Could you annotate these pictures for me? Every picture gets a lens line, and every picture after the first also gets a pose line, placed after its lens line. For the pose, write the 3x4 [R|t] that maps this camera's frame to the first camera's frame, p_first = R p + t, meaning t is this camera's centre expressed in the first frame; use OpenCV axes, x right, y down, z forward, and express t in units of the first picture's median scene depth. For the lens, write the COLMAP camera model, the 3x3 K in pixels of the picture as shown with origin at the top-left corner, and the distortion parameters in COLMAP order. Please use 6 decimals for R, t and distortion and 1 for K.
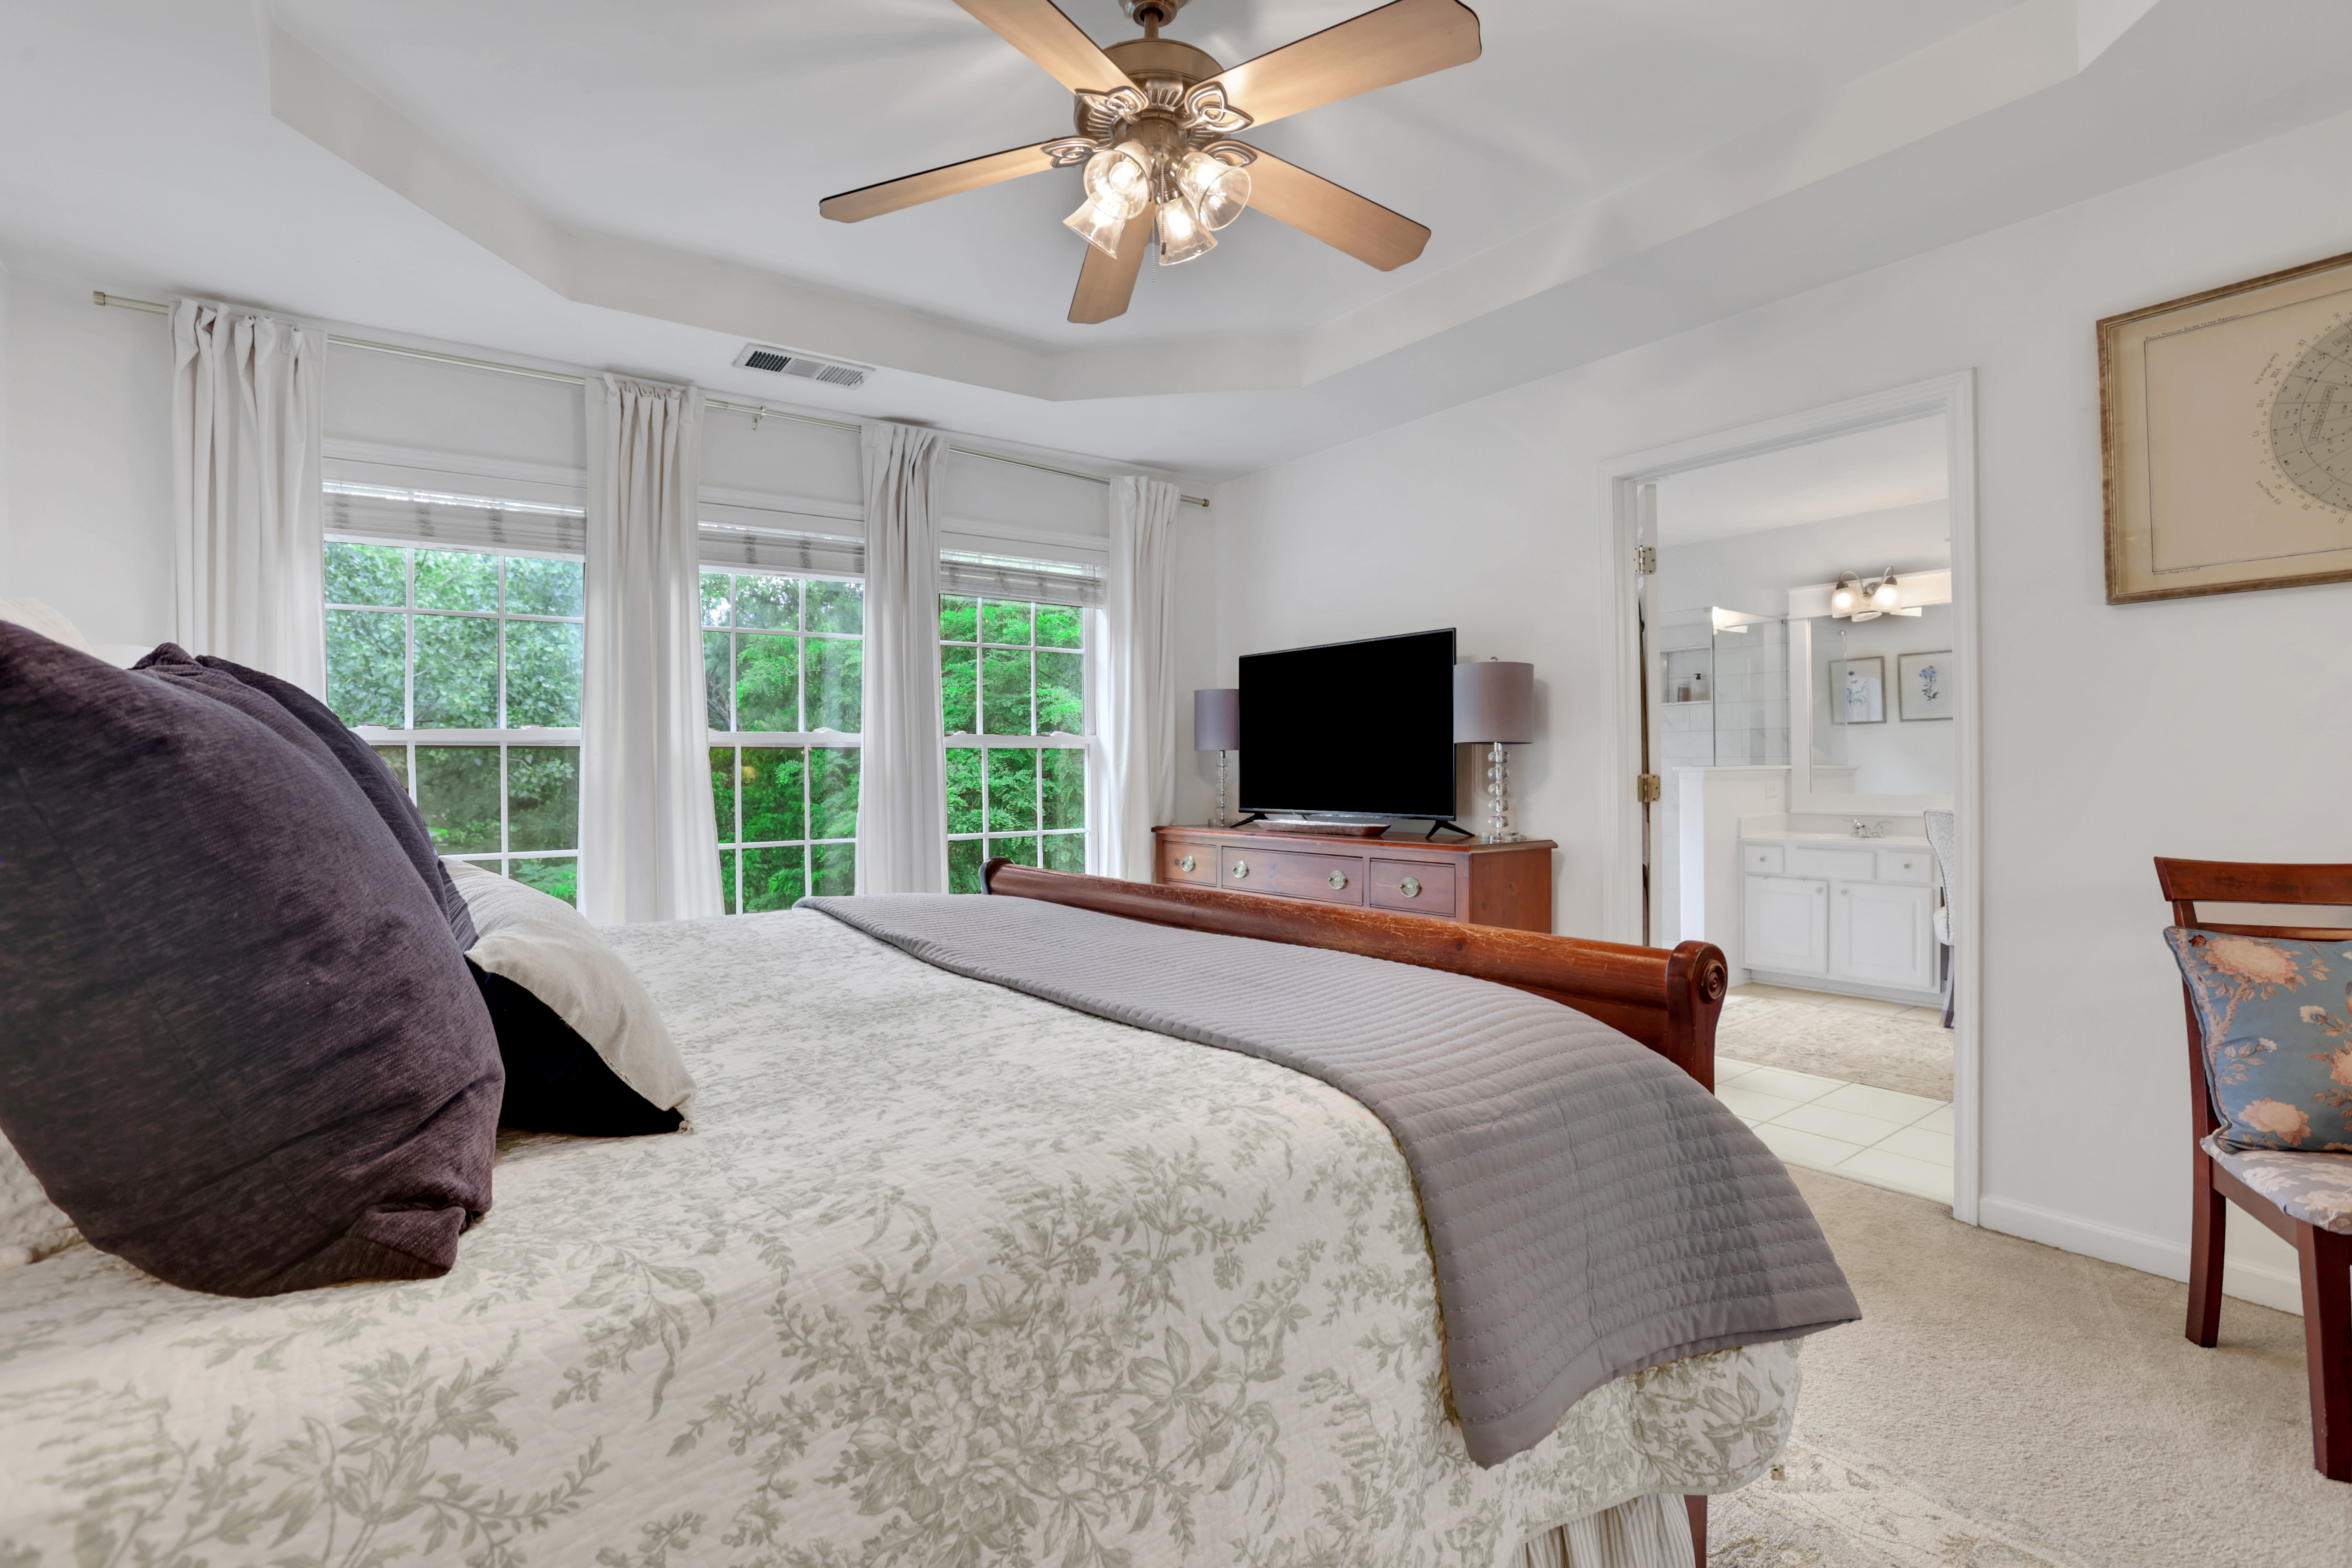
lens RADIAL K [[1088.7, 0, 1169.6], [0, 1088.7, 774.6], [0, 0, 1]] dist [-0.064596, 0.024518]
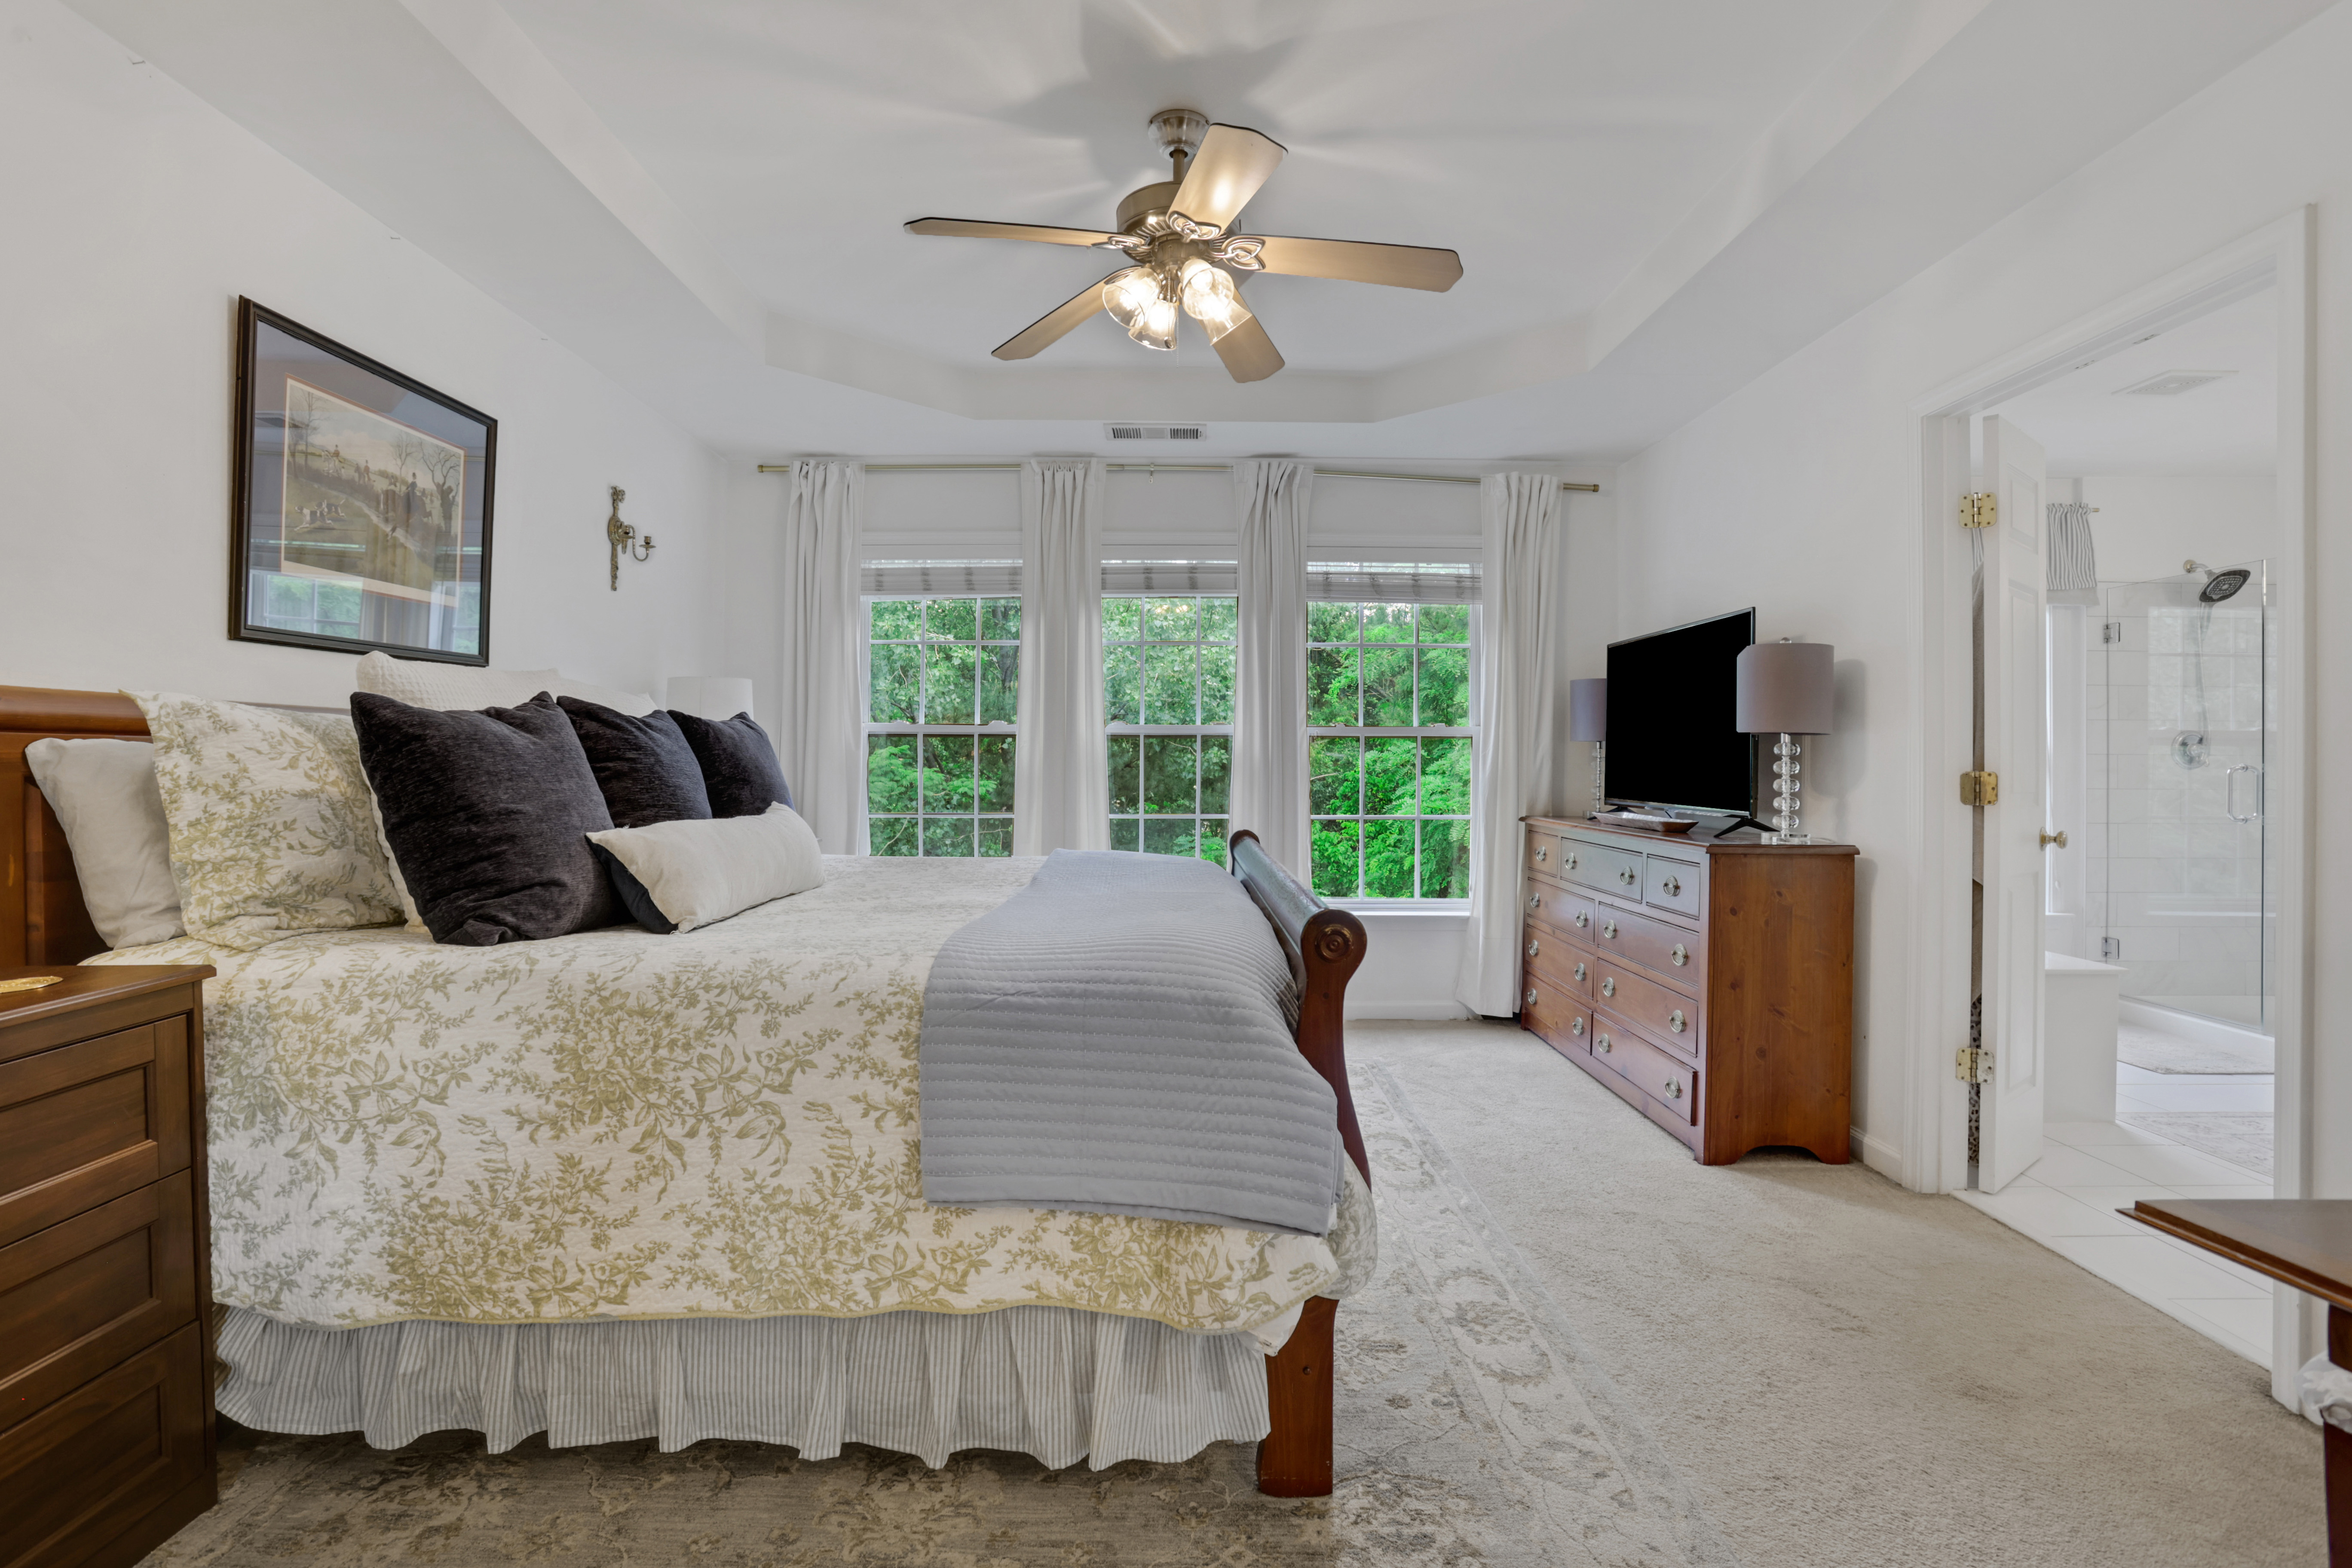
lens RADIAL K [[1135.4, 0, 1181.4], [0, 1135.4, 749.3], [0, 0, 1]] dist [-0.072314, 0.034293]
pose [[0.806401, 0.007654, -0.591320, 1.256132], [-0.016218, 0.999826, -0.009175, -0.000972], [0.591147, 0.016989, 0.806385, -0.087770]]
